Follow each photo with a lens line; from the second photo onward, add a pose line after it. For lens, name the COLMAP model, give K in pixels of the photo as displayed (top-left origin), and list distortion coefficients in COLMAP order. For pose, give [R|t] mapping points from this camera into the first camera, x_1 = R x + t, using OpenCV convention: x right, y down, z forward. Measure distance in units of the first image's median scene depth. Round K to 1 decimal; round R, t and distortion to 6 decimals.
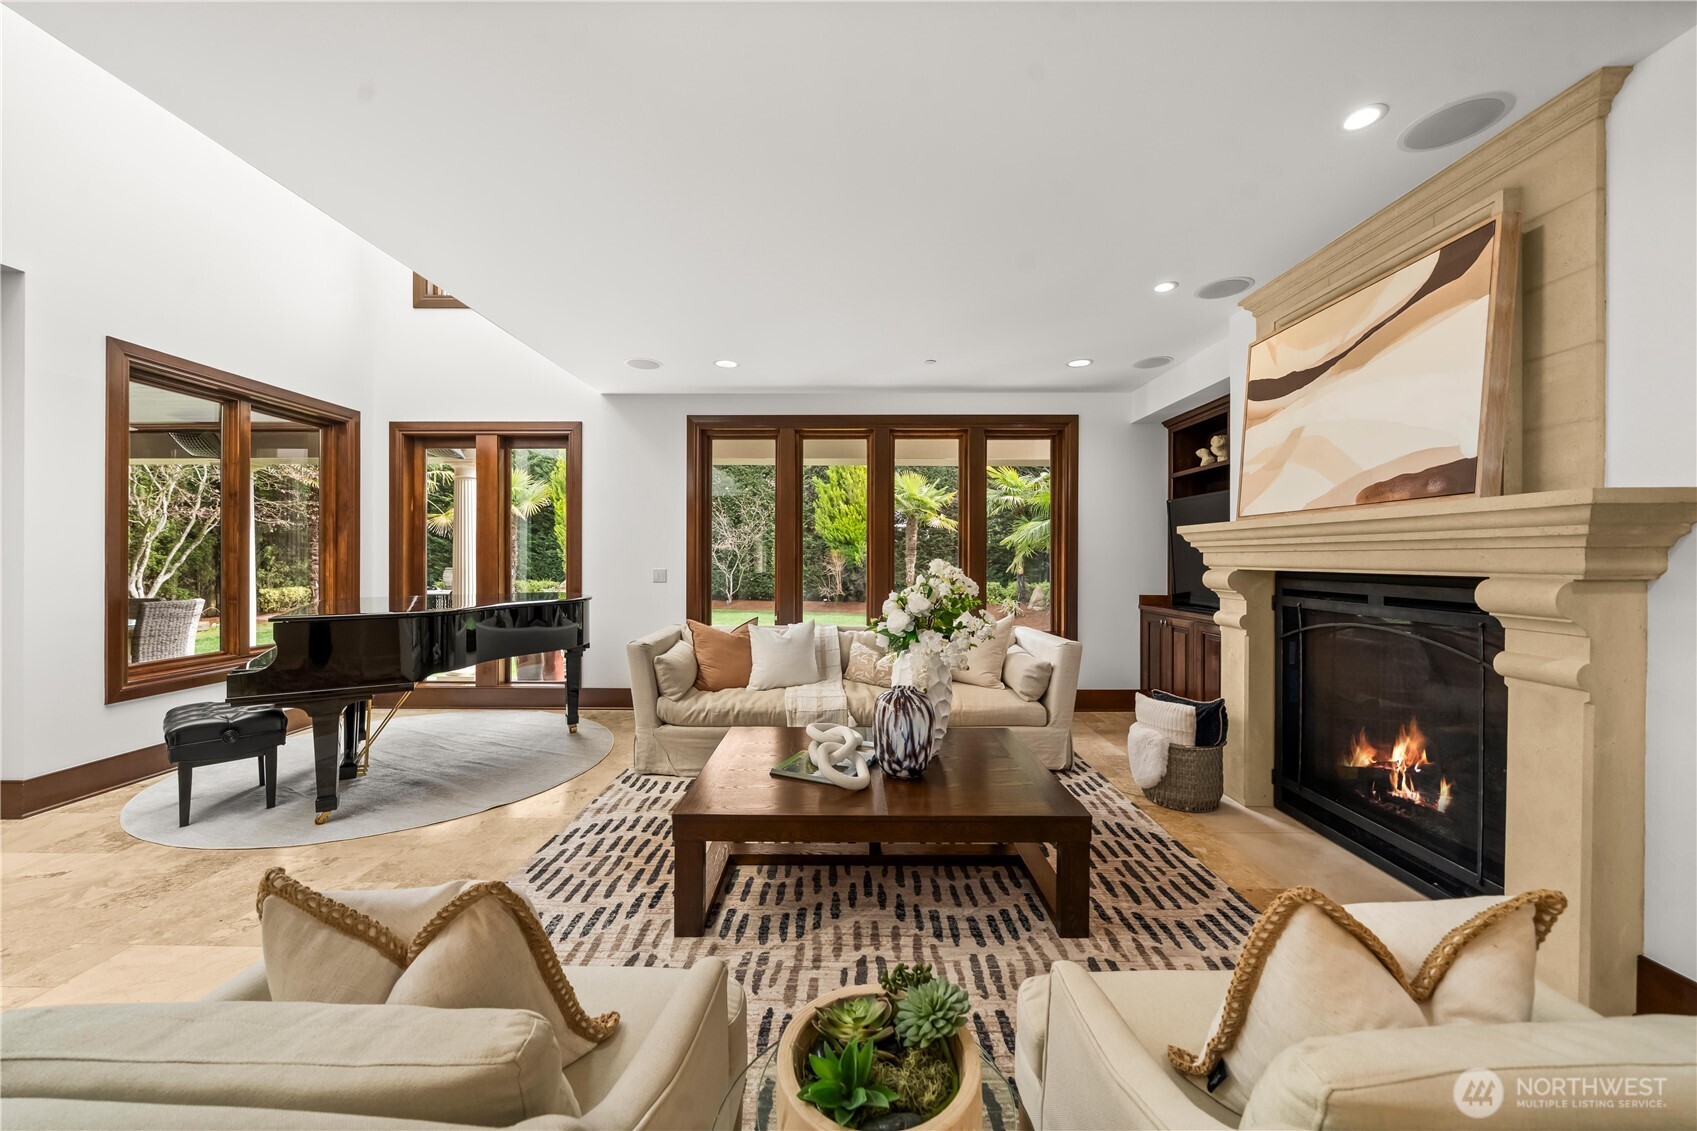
lens RADIAL K [[603.7, 0, 842.8], [0, 603.7, 561.1], [0, 0, 1]] dist [-0.006755, 0.000201]
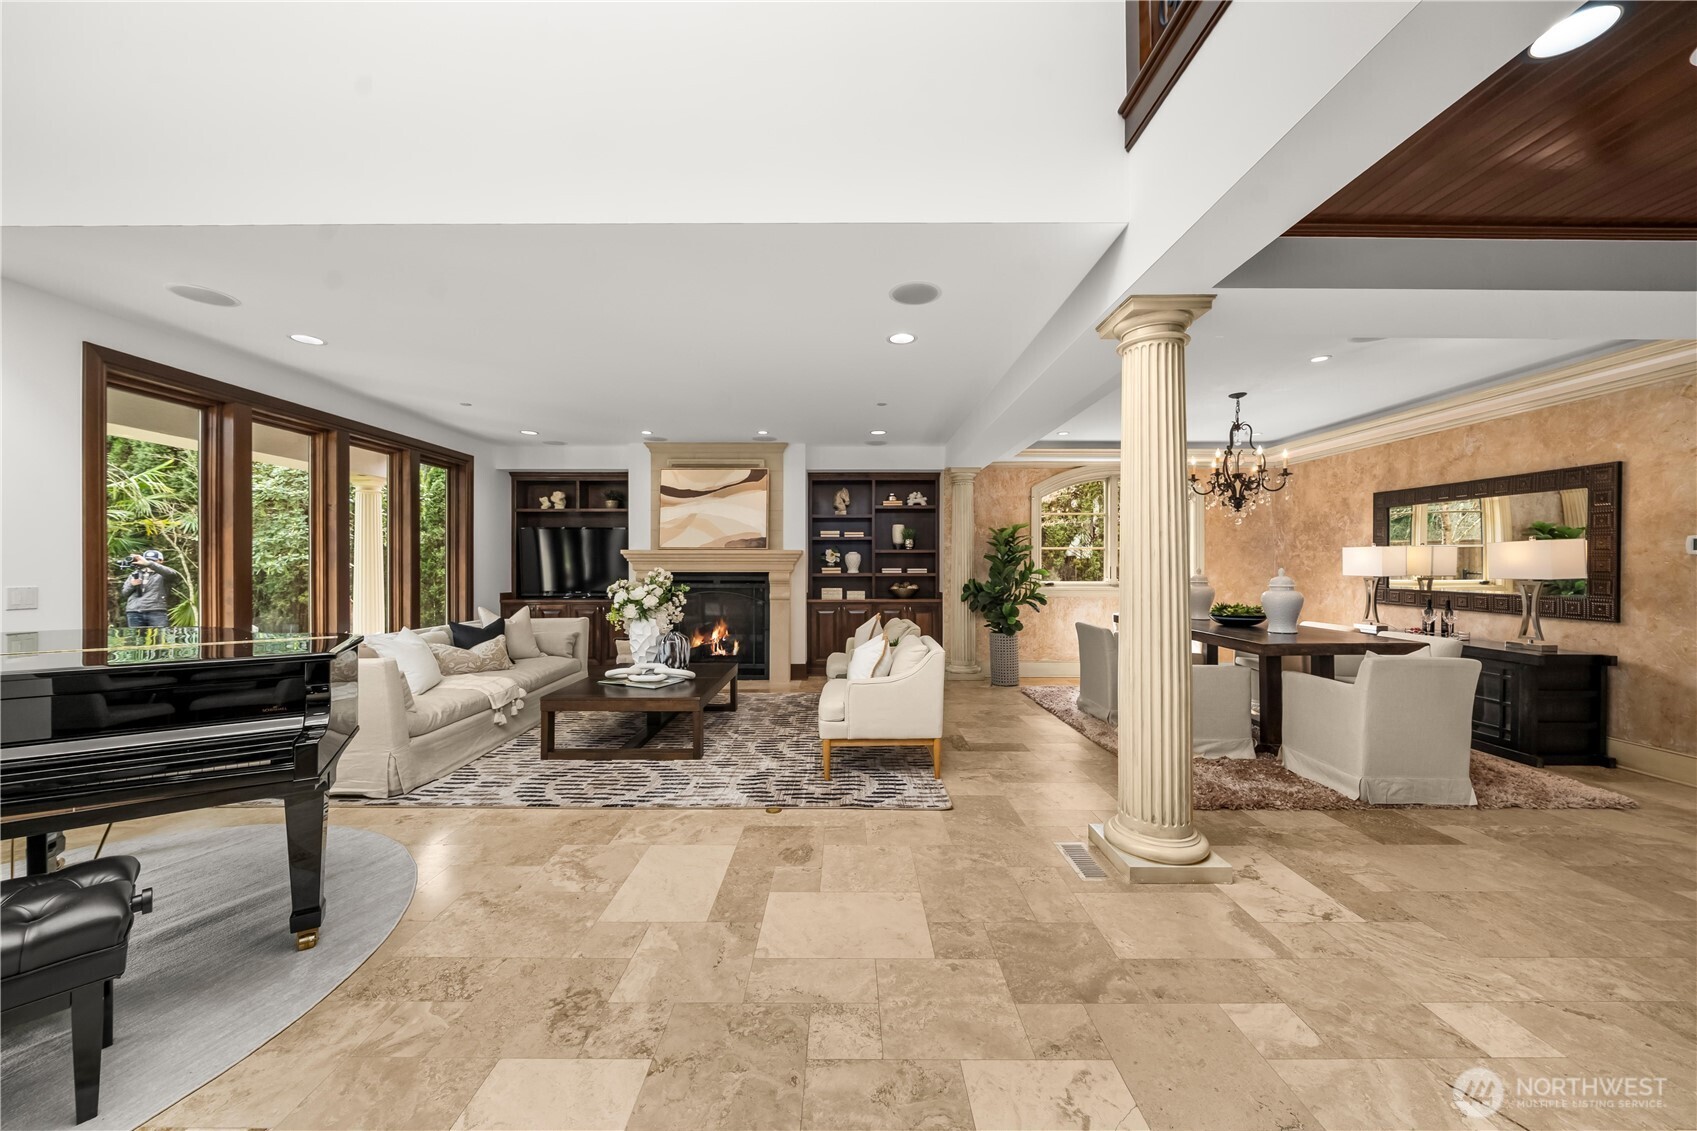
lens RADIAL K [[603.7, 0, 838.3], [0, 603.7, 572.0], [0, 0, 1]] dist [-0.006755, 0.000201]
pose [[-0.003269, -0.010747, 0.999937, -1.922100], [0.004679, 0.999931, 0.010762, -0.007607], [-0.999984, 0.004714, -0.003218, 0.469732]]
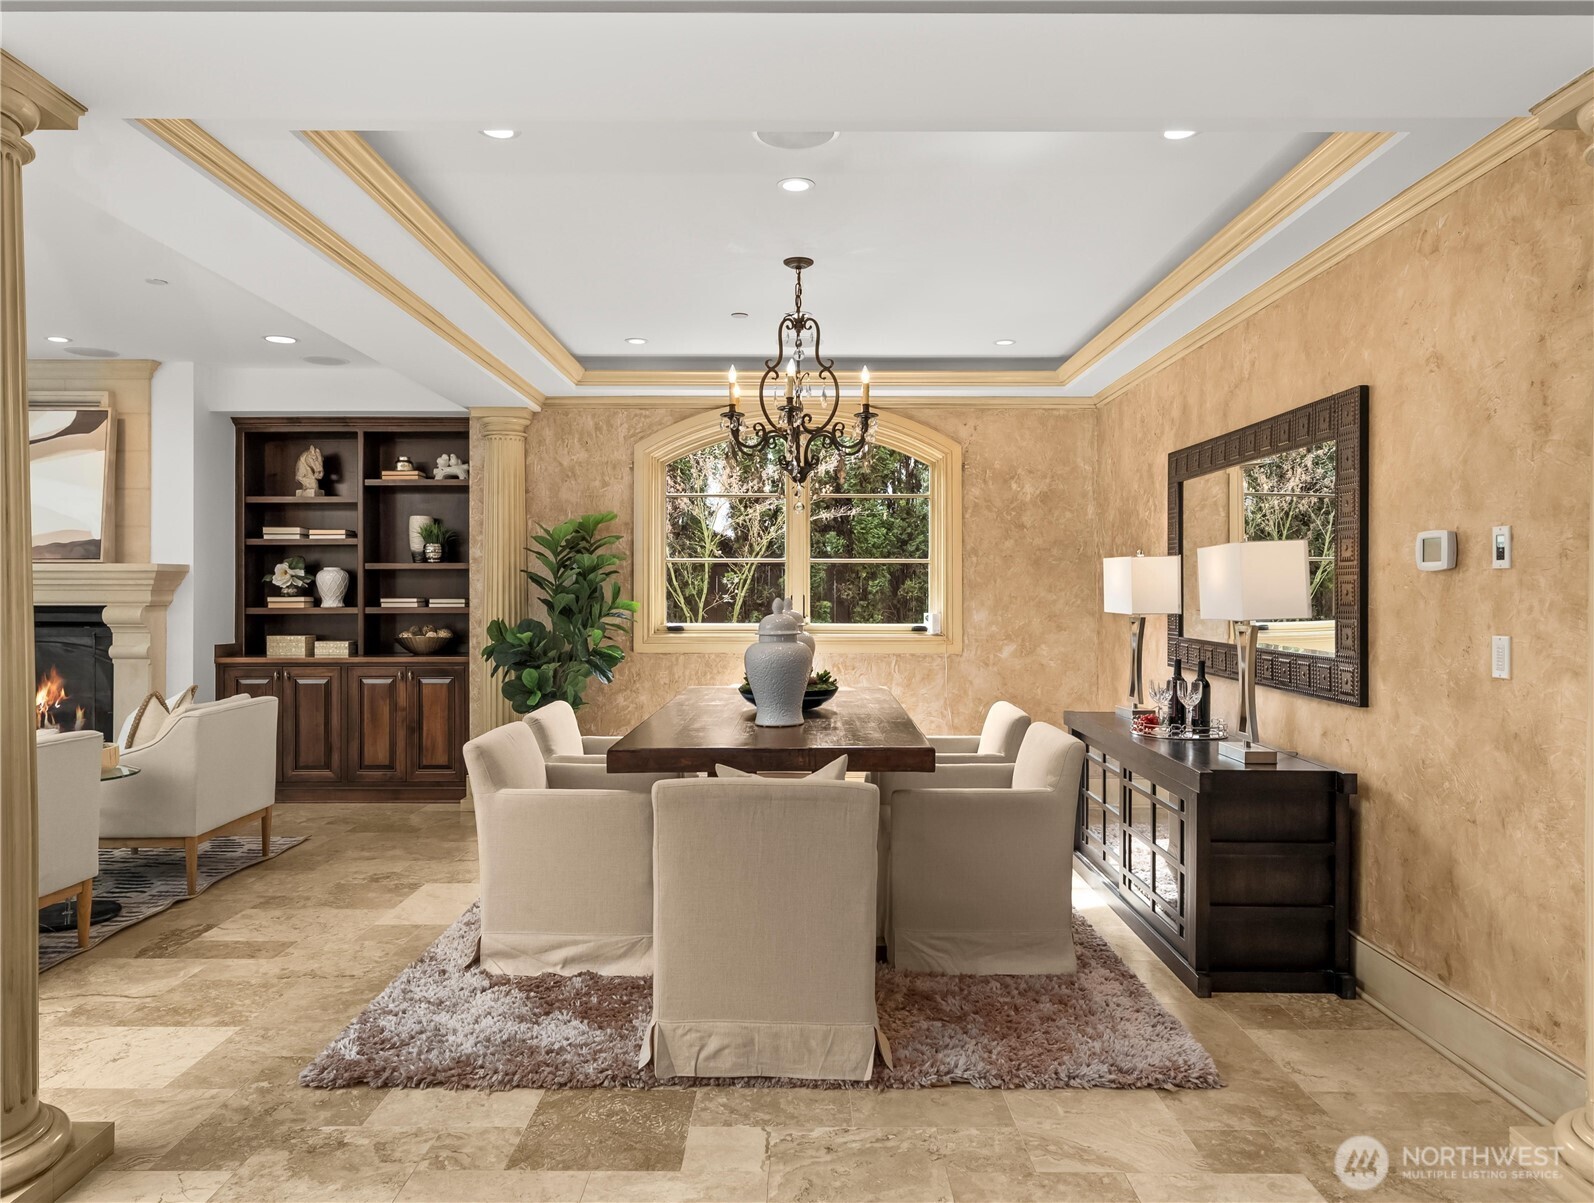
lens RADIAL K [[1095.0, 0, 798.2], [0, 1095.0, 593.8], [0, 0, 1]] dist [0.006924, 0.001101]
pose [[-0.001115, 0.000104, 0.999999, -1.797147], [0.004434, 0.999990, -0.000099, 0.000308], [-0.999990, 0.004434, -0.001115, -0.876277]]
